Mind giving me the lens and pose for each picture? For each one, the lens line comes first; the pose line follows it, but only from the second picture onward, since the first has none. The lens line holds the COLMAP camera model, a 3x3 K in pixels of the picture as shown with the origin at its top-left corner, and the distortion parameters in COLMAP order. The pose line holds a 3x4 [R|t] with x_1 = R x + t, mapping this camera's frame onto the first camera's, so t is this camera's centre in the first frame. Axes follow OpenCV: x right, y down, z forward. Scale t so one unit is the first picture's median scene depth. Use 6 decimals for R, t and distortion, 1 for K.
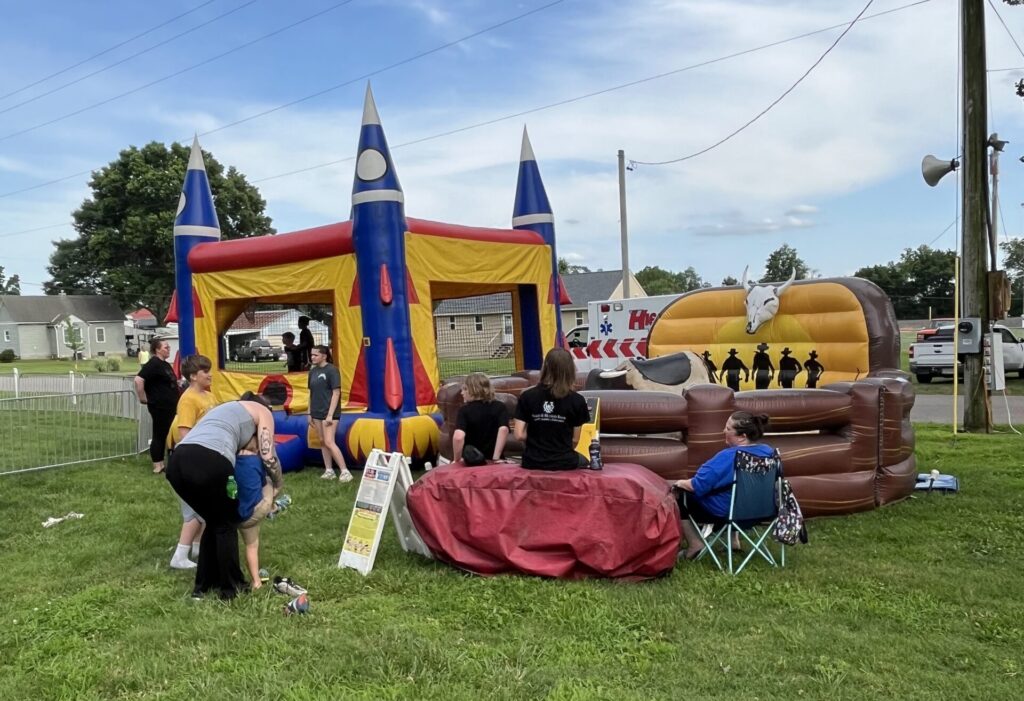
lens RADIAL K [[884.3, 0, 512.0], [0, 884.3, 351.3], [0, 0, 1]] dist [0.005628, 0.002148]
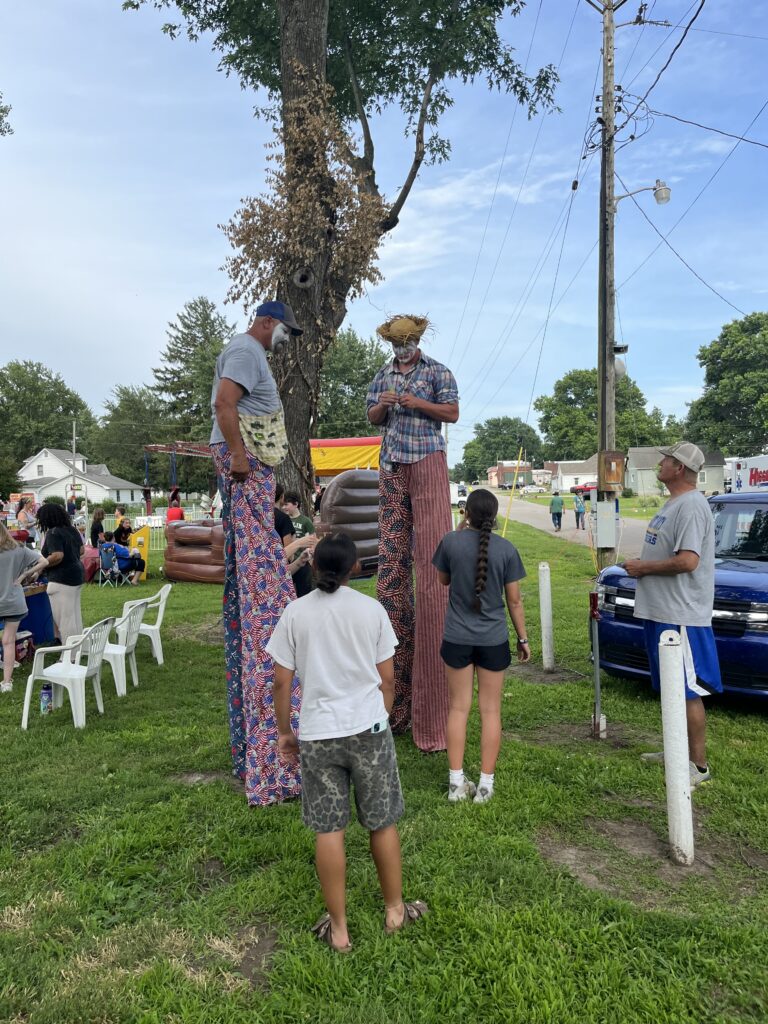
lens RADIAL K [[775.4, 0, 384.1], [0, 775.4, 509.8], [0, 0, 1]] dist [-0.001356, -0.000484]
pose [[0.544337, 0.036344, -0.838079, 0.214577], [-0.009882, 0.999269, 0.036916, -0.007877], [0.838809, -0.011813, 0.544298, 0.026795]]
